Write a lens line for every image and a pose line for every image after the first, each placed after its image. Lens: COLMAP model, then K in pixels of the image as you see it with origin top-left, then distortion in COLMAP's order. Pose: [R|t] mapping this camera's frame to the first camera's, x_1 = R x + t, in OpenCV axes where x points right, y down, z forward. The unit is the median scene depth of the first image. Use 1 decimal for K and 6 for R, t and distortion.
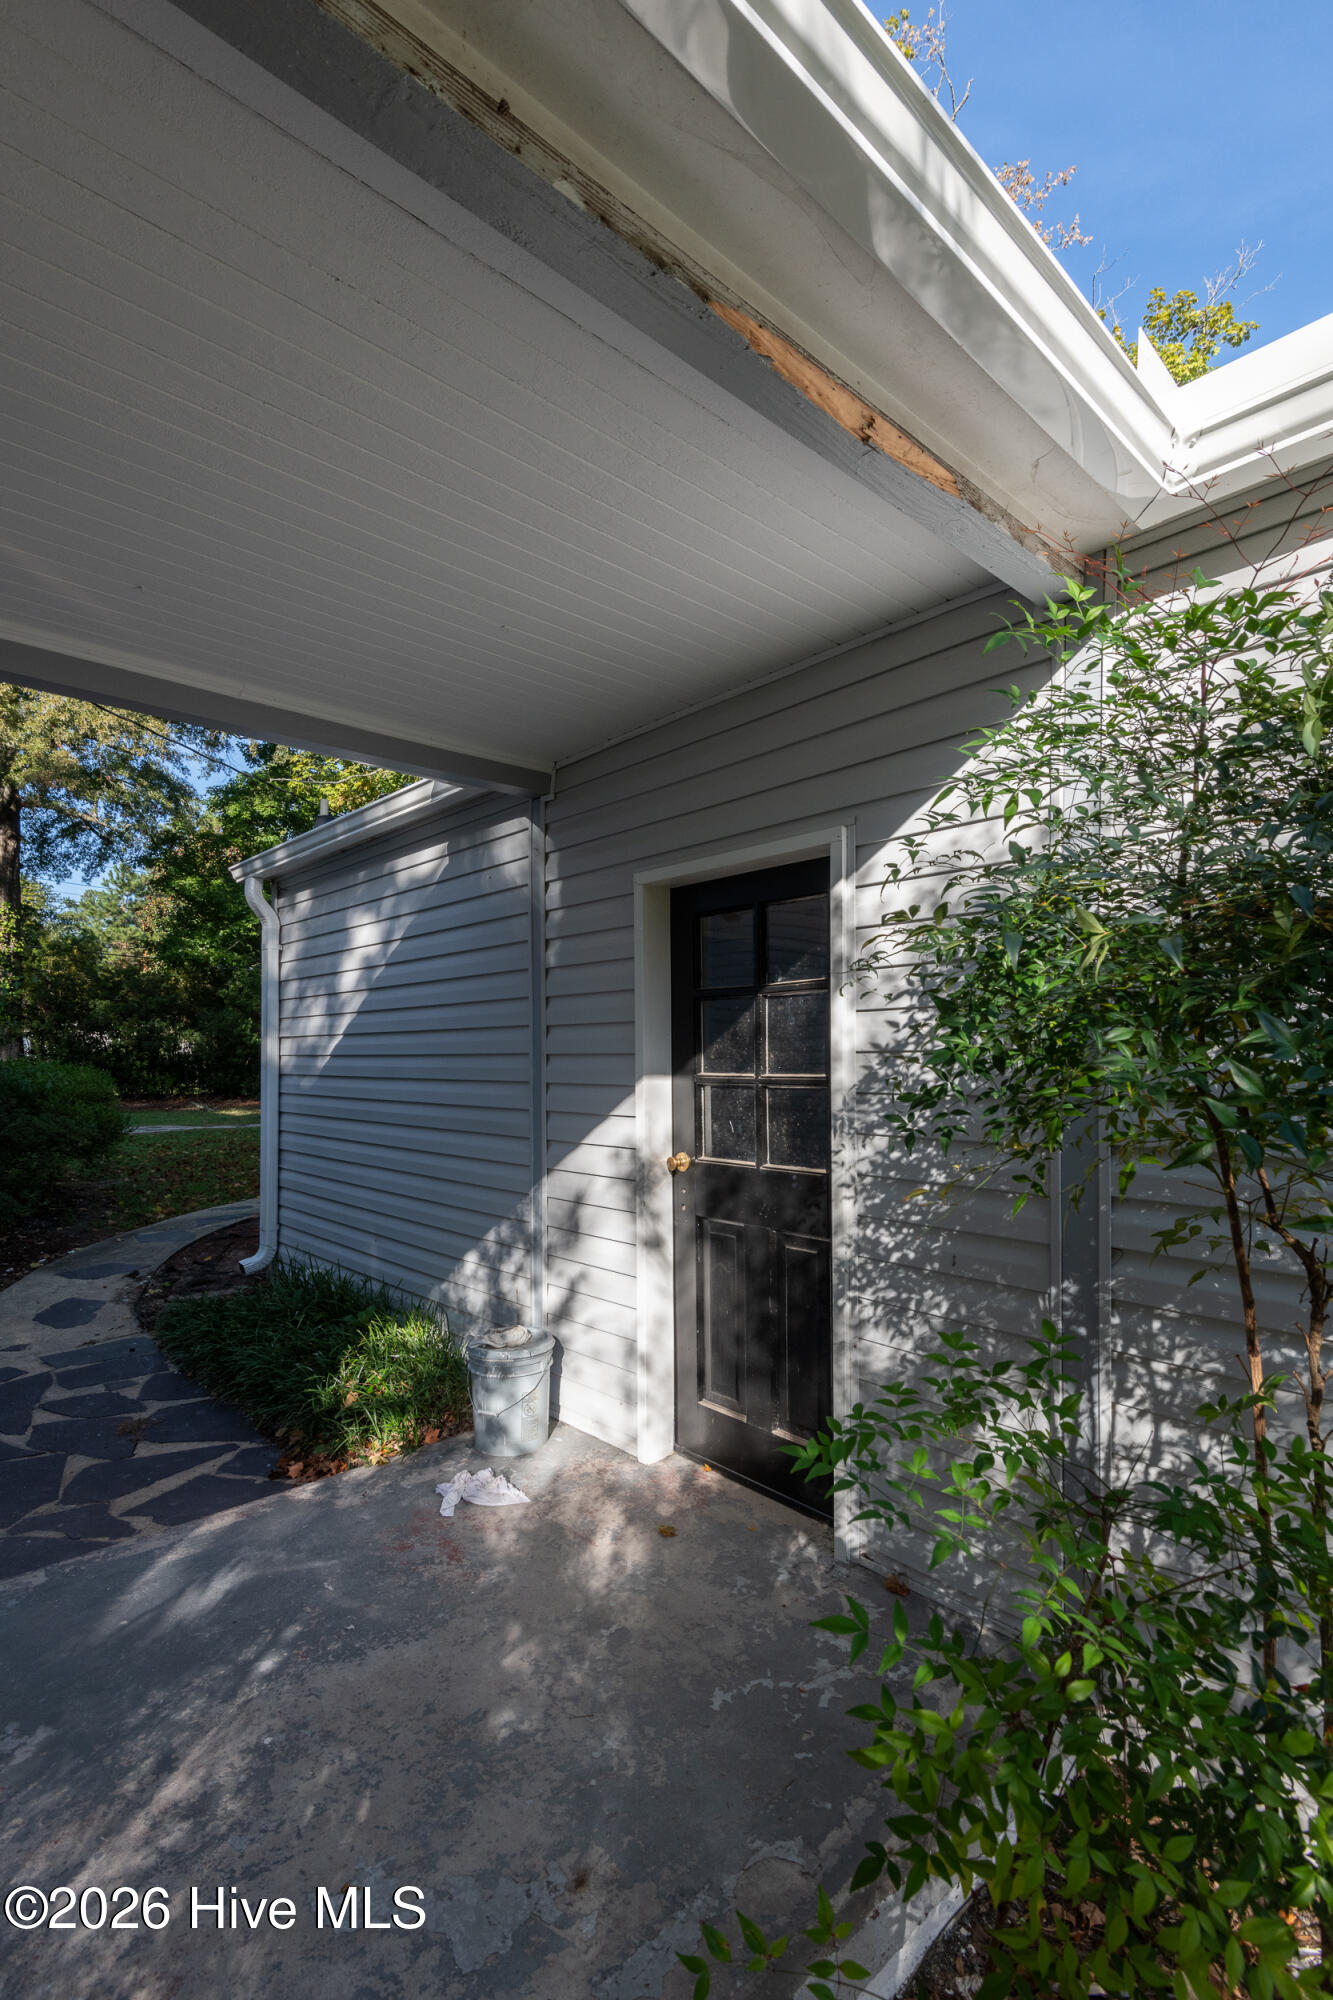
lens RADIAL K [[922.1, 0, 687.5], [0, 922.1, 1063.6], [0, 0, 1]] dist [0.003341, 0.000034]
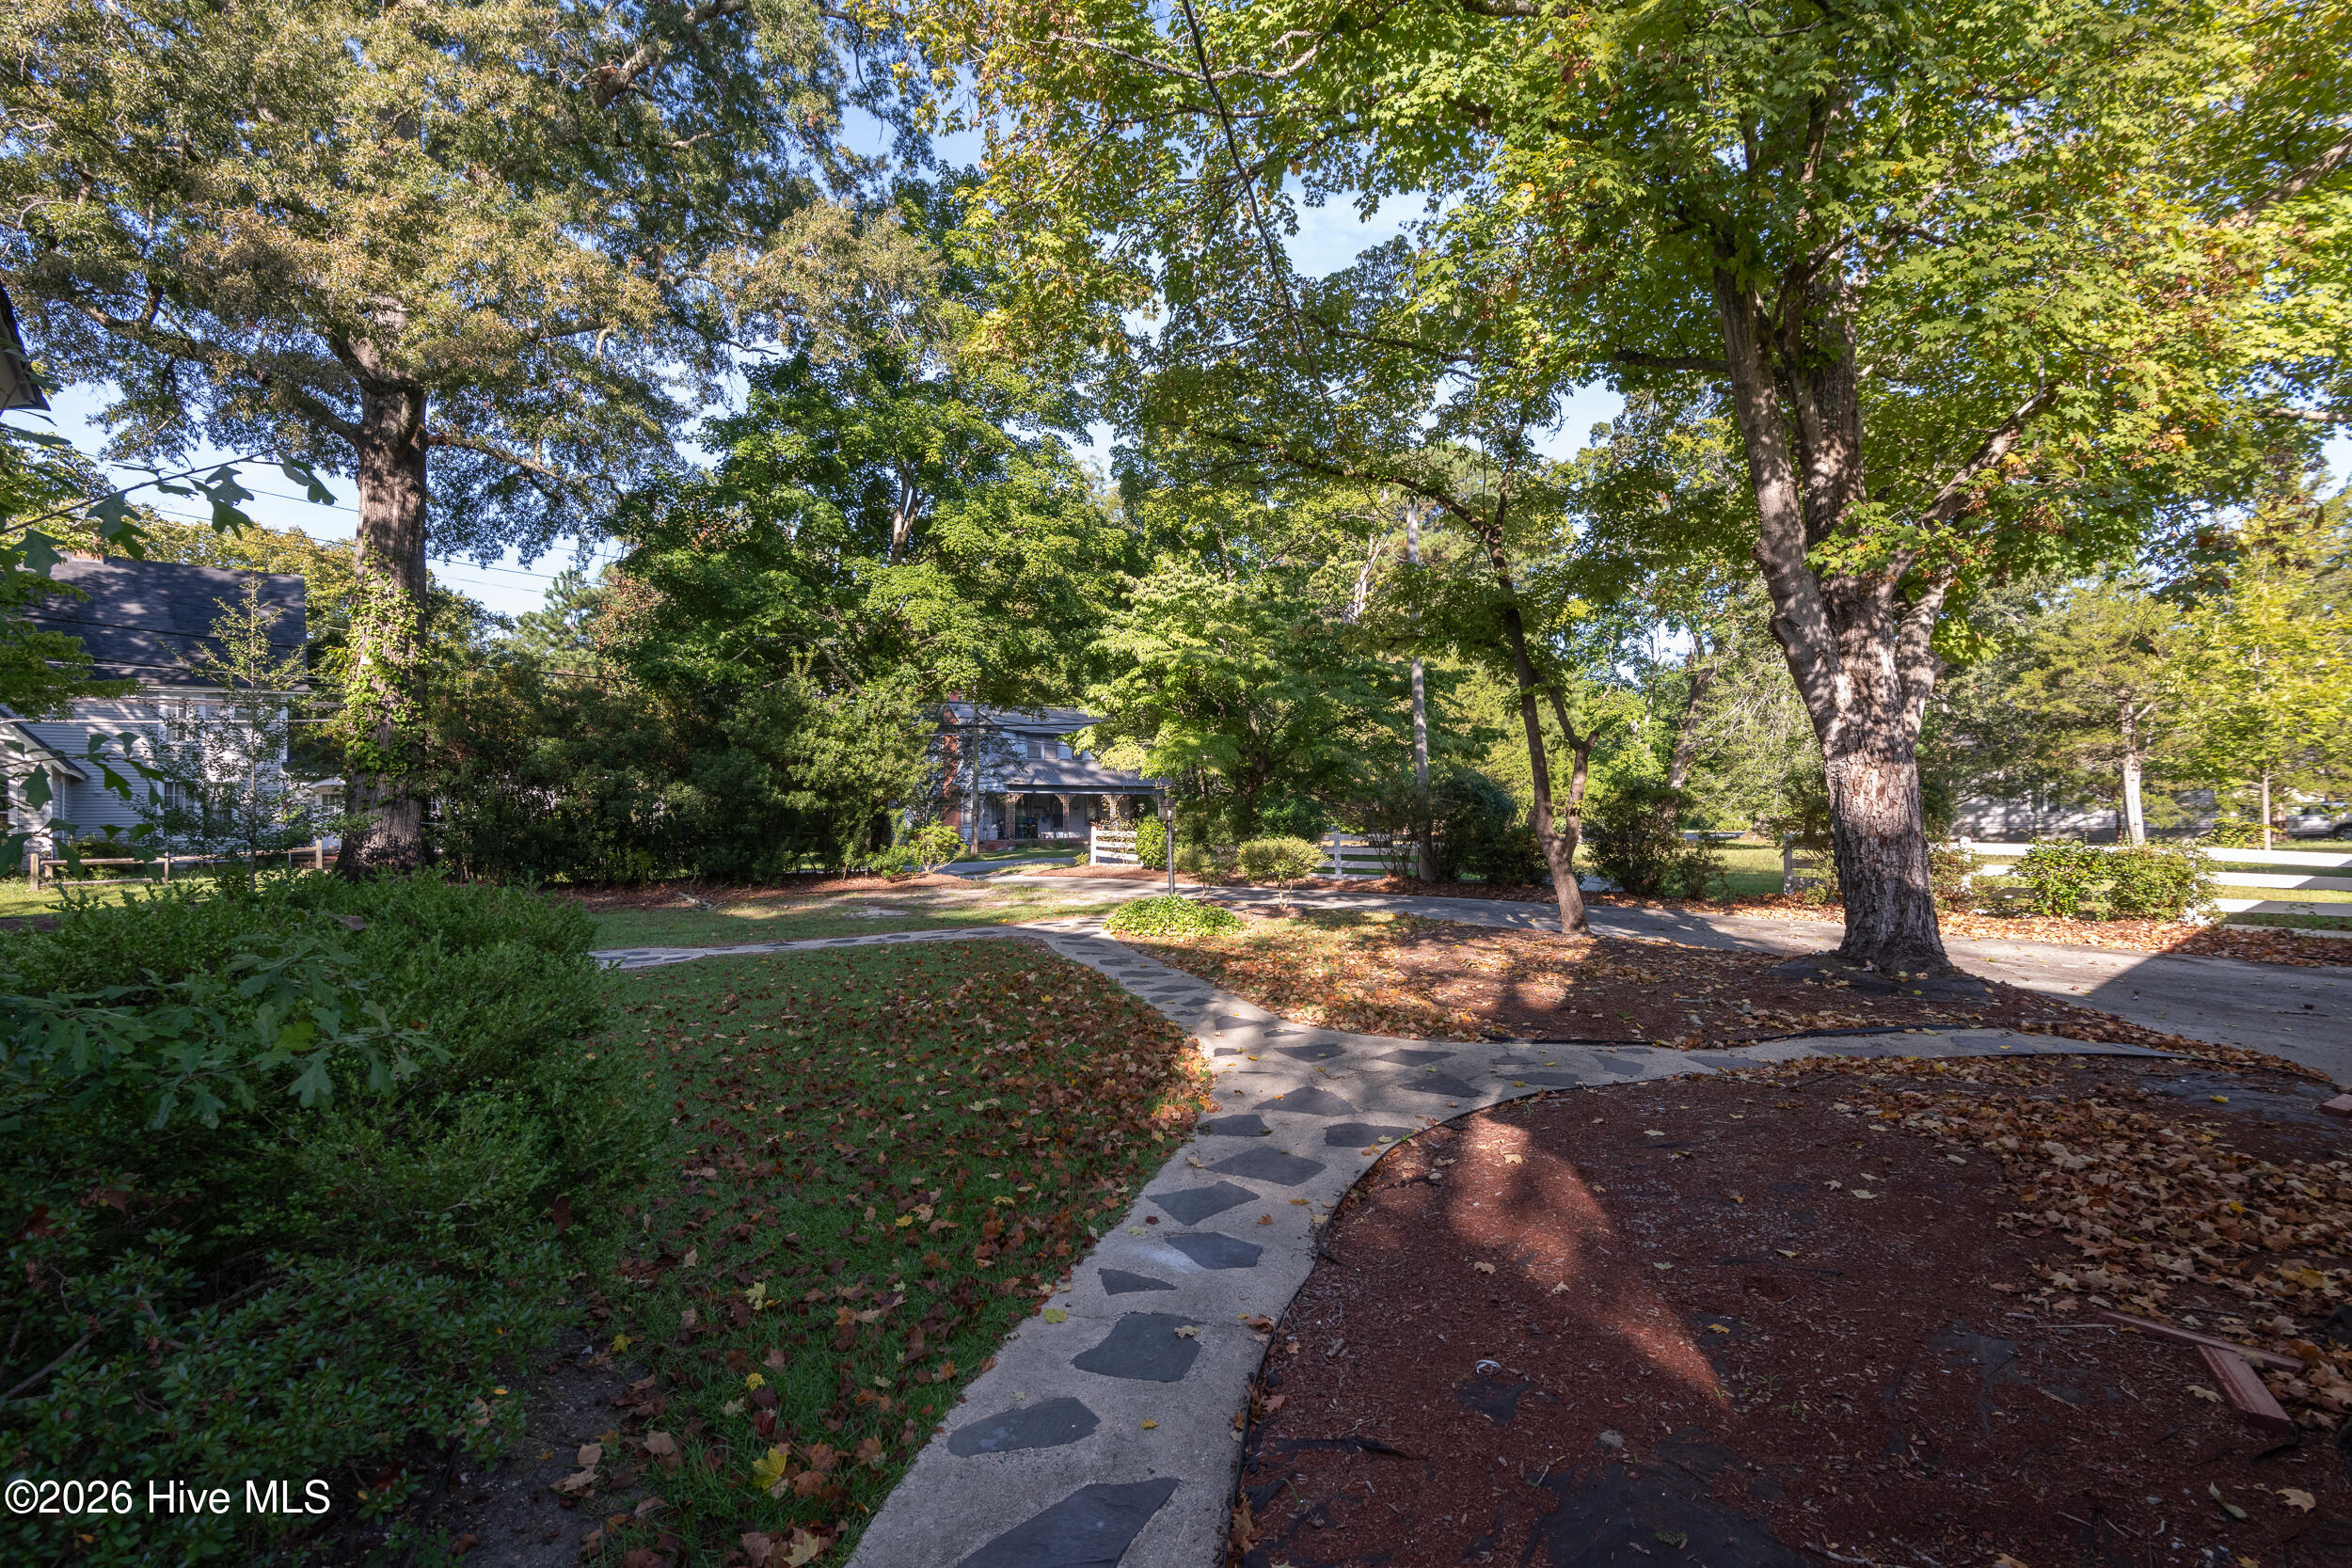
lens RADIAL K [[1084.3, 0, 1174.8], [0, 1084.3, 787.4], [0, 0, 1]] dist [0.003341, 0.000034]
pose [[0.999277, -0.011560, -0.036209, -0.155731], [0.010559, 0.999559, -0.027738, -0.007734], [0.036513, 0.027336, 0.998959, 0.238995]]
